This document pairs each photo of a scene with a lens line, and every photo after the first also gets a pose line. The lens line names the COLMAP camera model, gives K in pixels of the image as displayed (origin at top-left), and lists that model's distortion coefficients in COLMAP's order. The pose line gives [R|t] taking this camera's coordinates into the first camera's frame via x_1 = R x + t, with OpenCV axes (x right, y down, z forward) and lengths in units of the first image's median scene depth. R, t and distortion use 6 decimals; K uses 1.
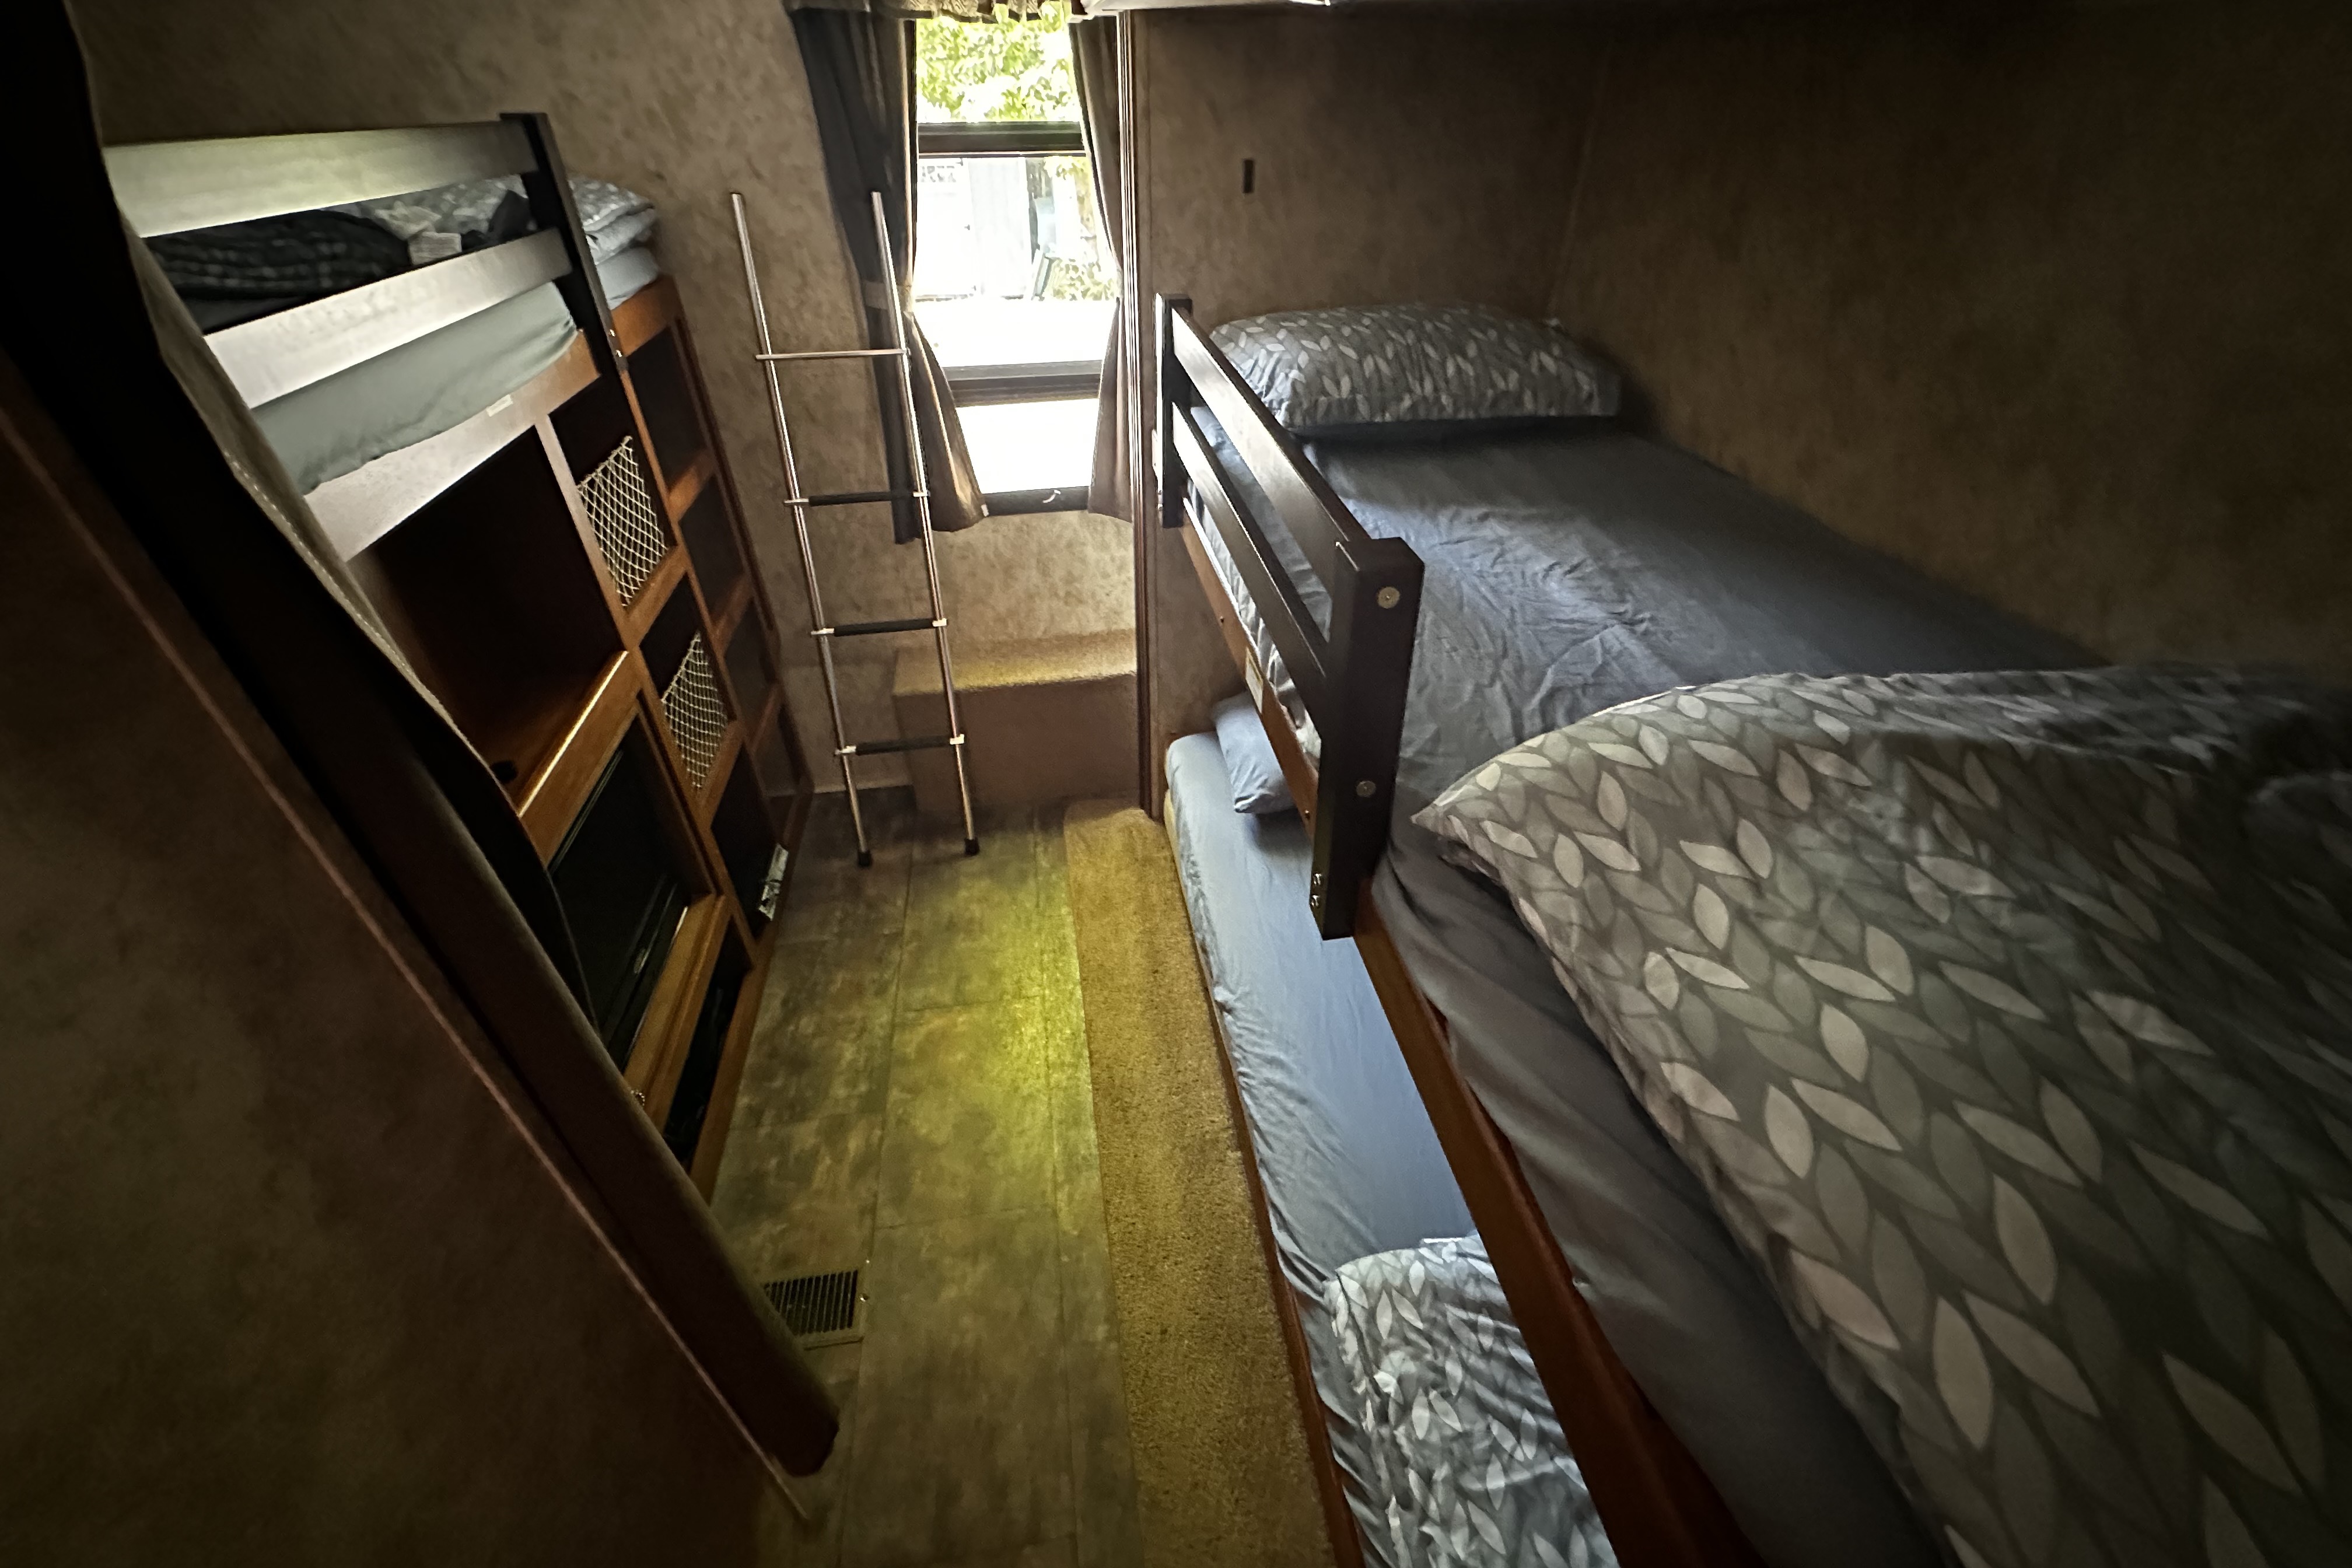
lens RADIAL K [[940.4, 0, 1172.7], [0, 940.4, 789.3], [0, 0, 1]] dist [0.001075, 0.000274]
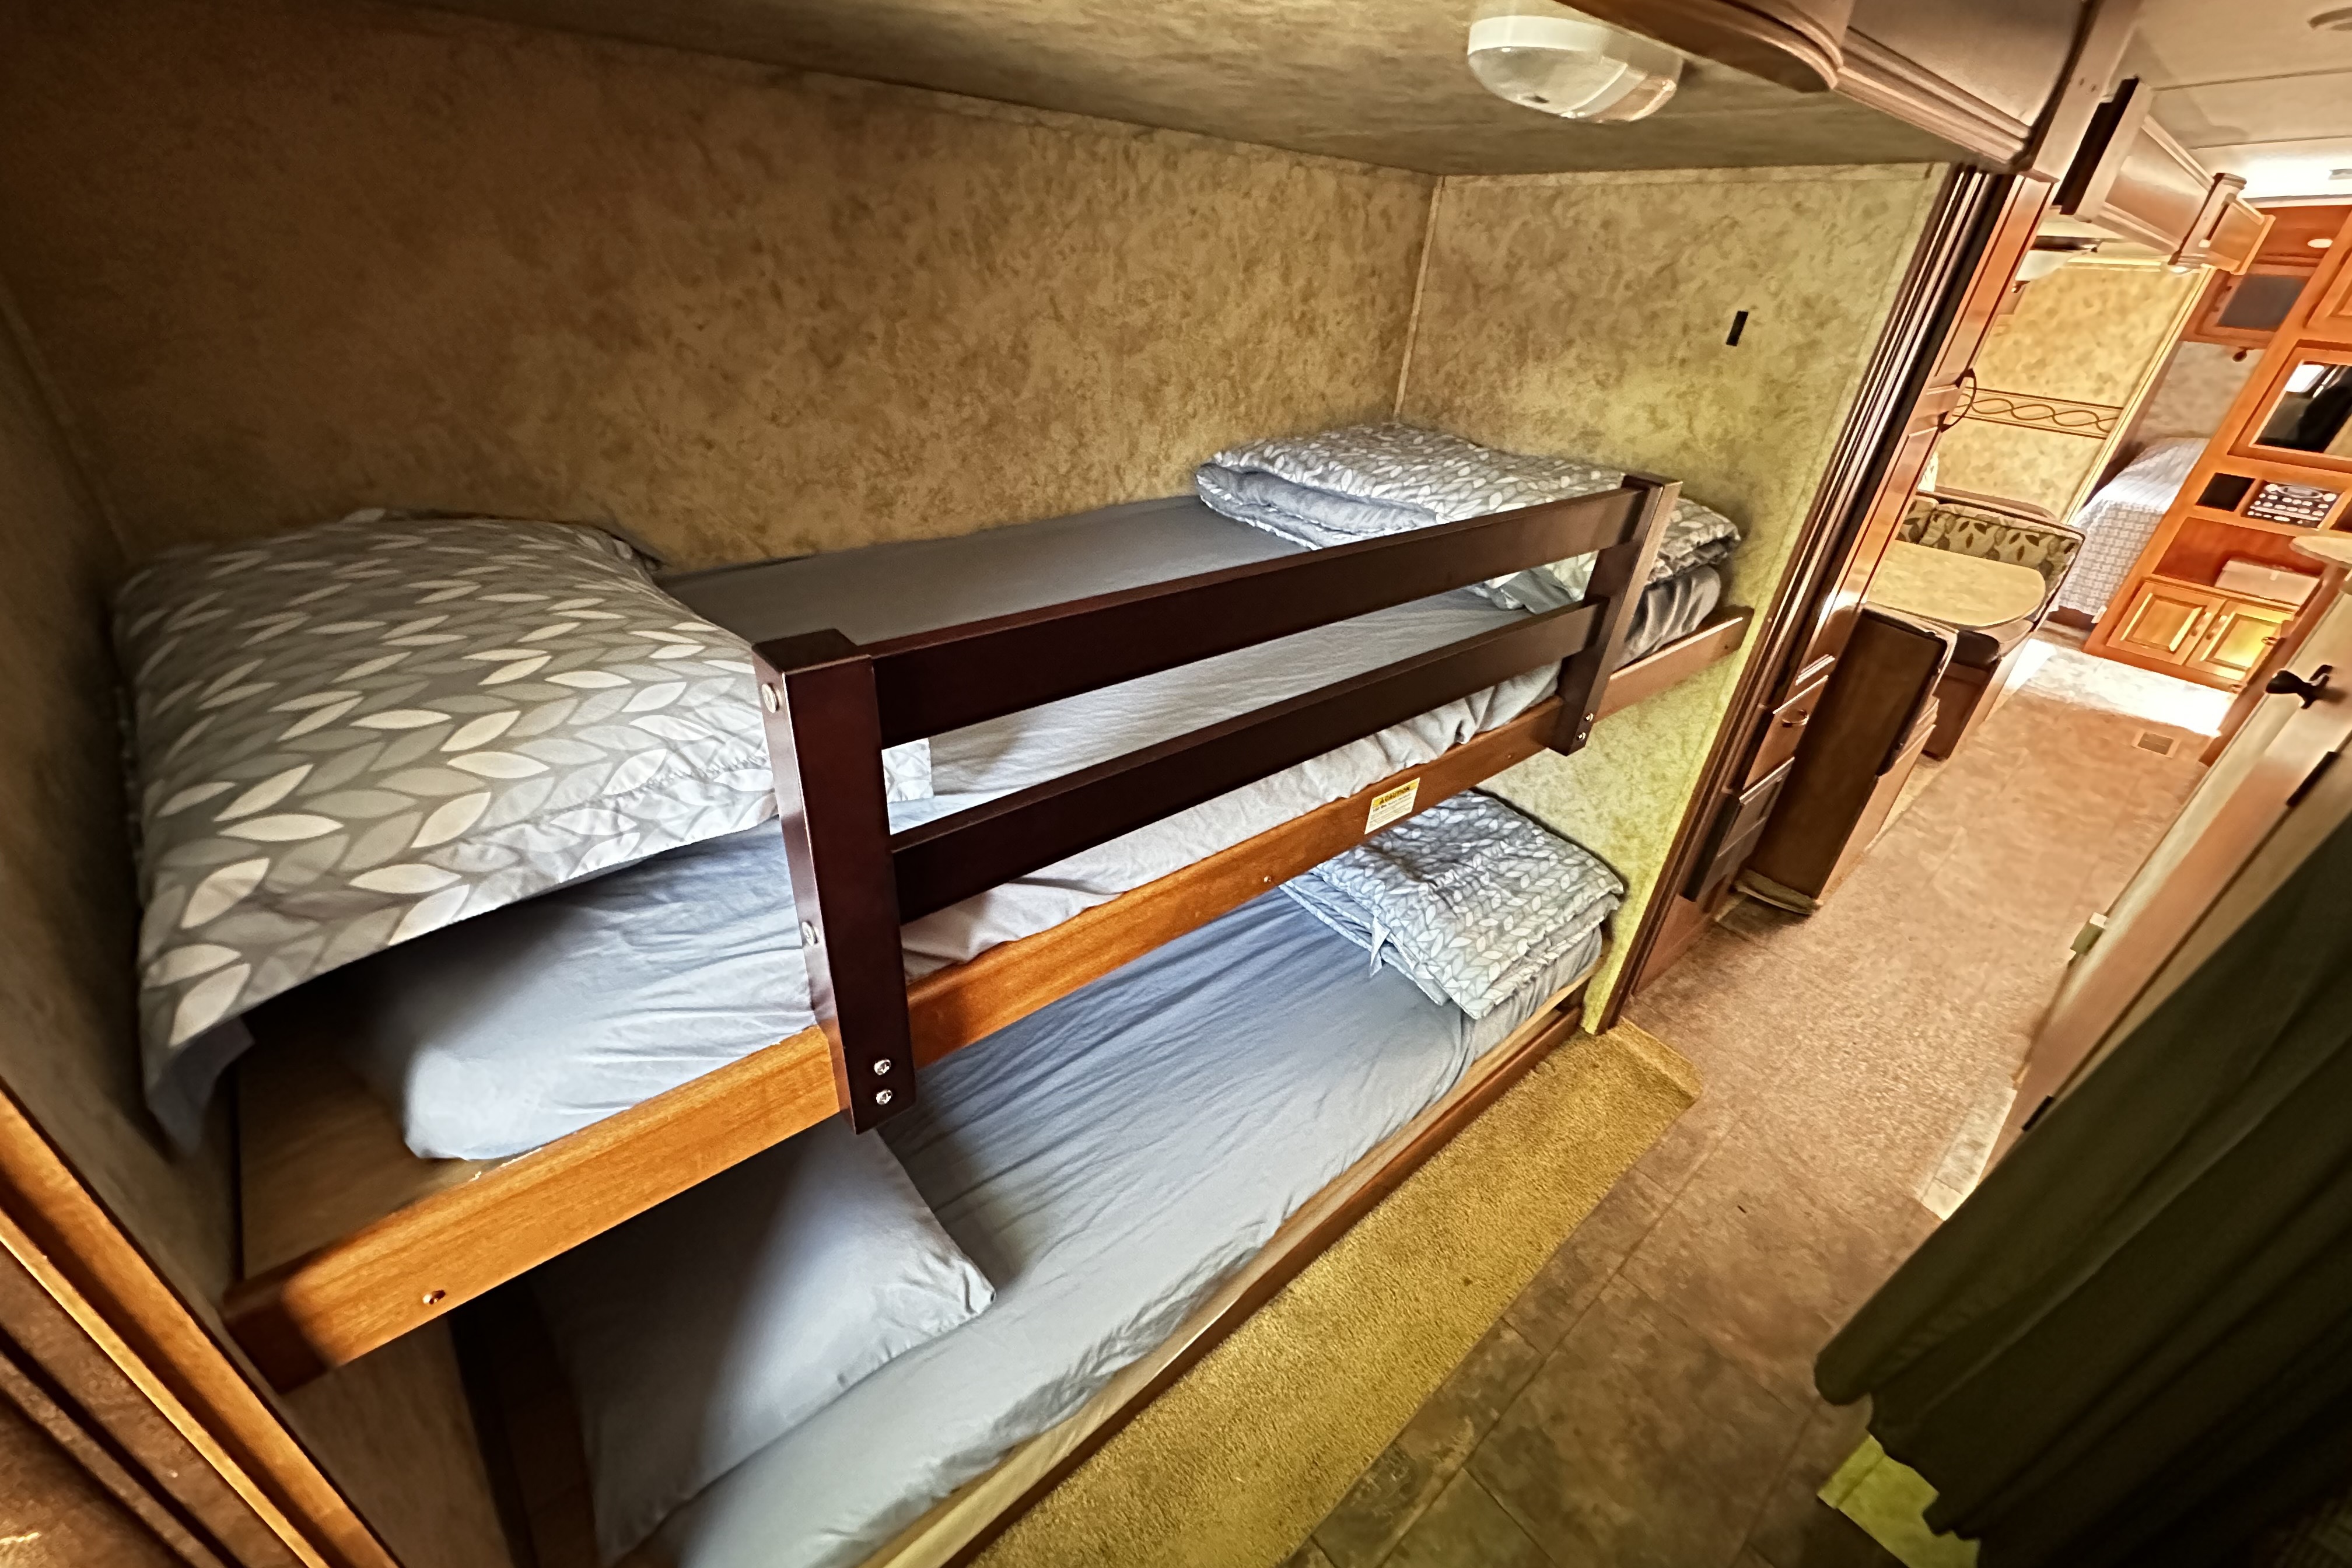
lens RADIAL K [[940.4, 0, 1172.7], [0, 940.4, 789.3], [0, 0, 1]] dist [0.001075, 0.000274]
pose [[-0.532207, -0.464418, 0.707864, -0.357712], [0.453459, 0.549693, 0.701578, -0.699520], [-0.714934, 0.694373, -0.081956, 0.991865]]
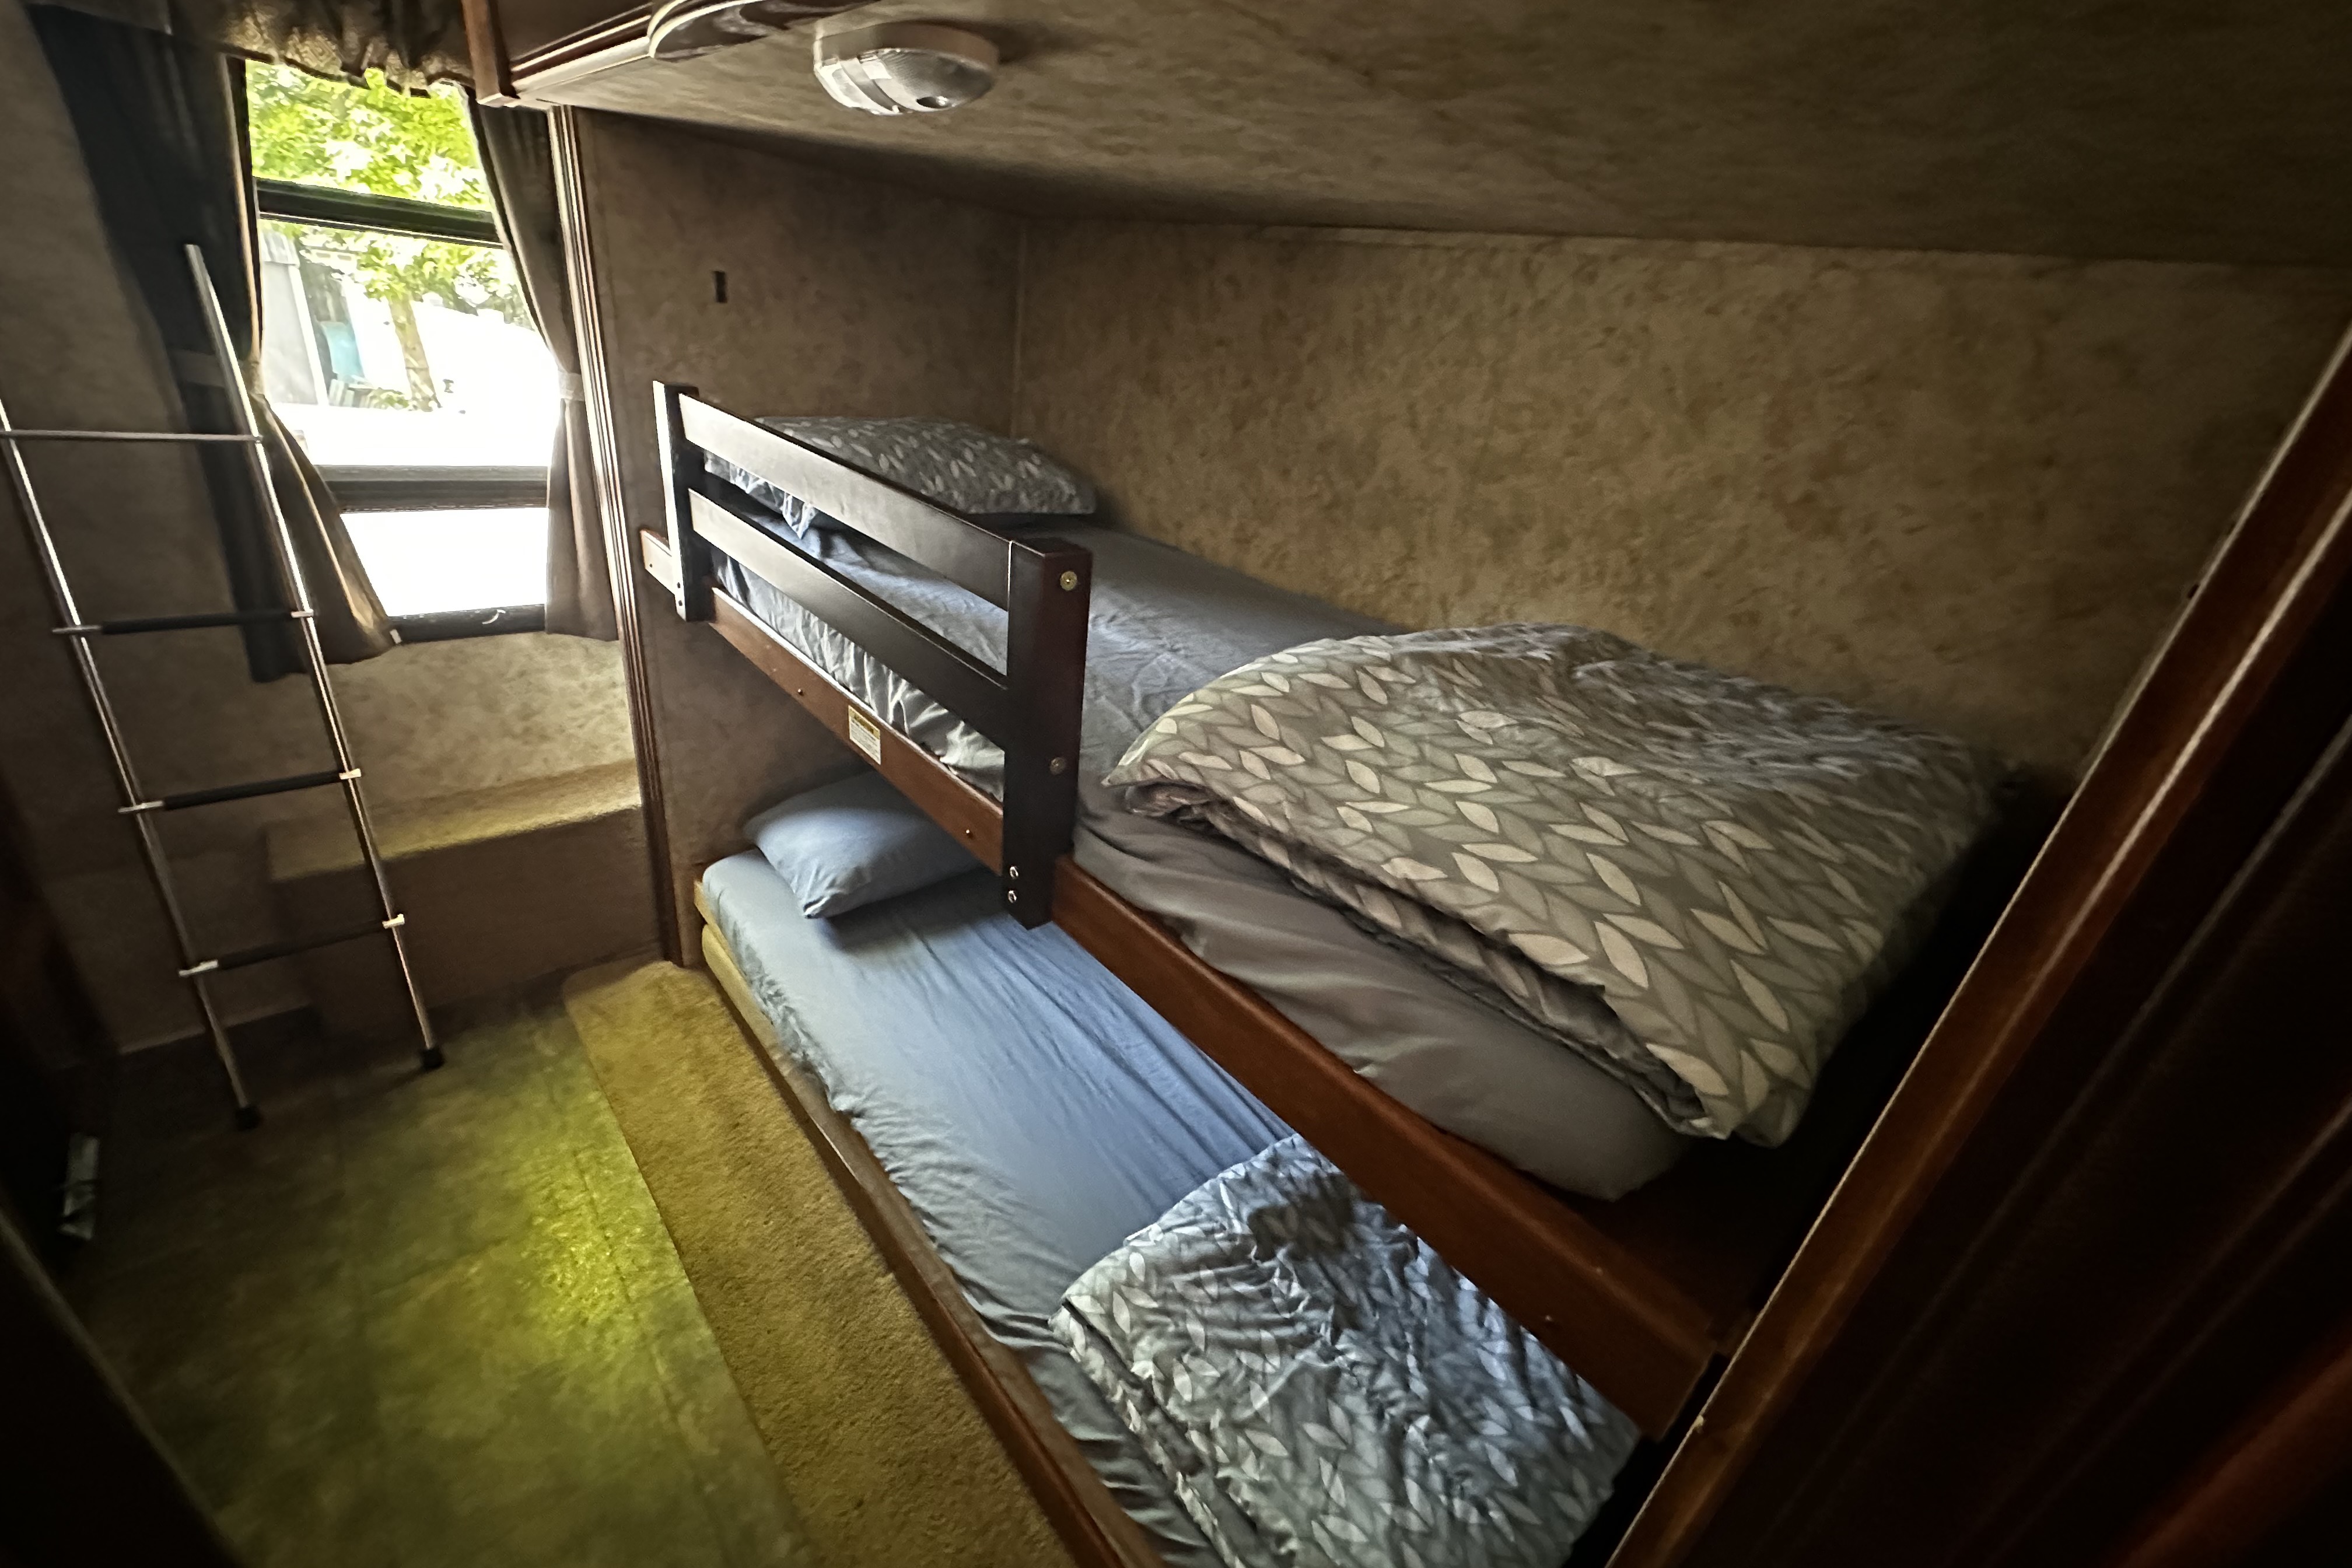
lens RADIAL K [[940.4, 0, 1172.7], [0, 940.4, 789.3], [0, 0, 1]] dist [0.001075, 0.000274]
pose [[0.836972, -0.139961, 0.529045, -0.146478], [0.217852, 0.972052, -0.087492, 0.082937], [-0.502014, 0.188482, 0.844071, 0.000924]]
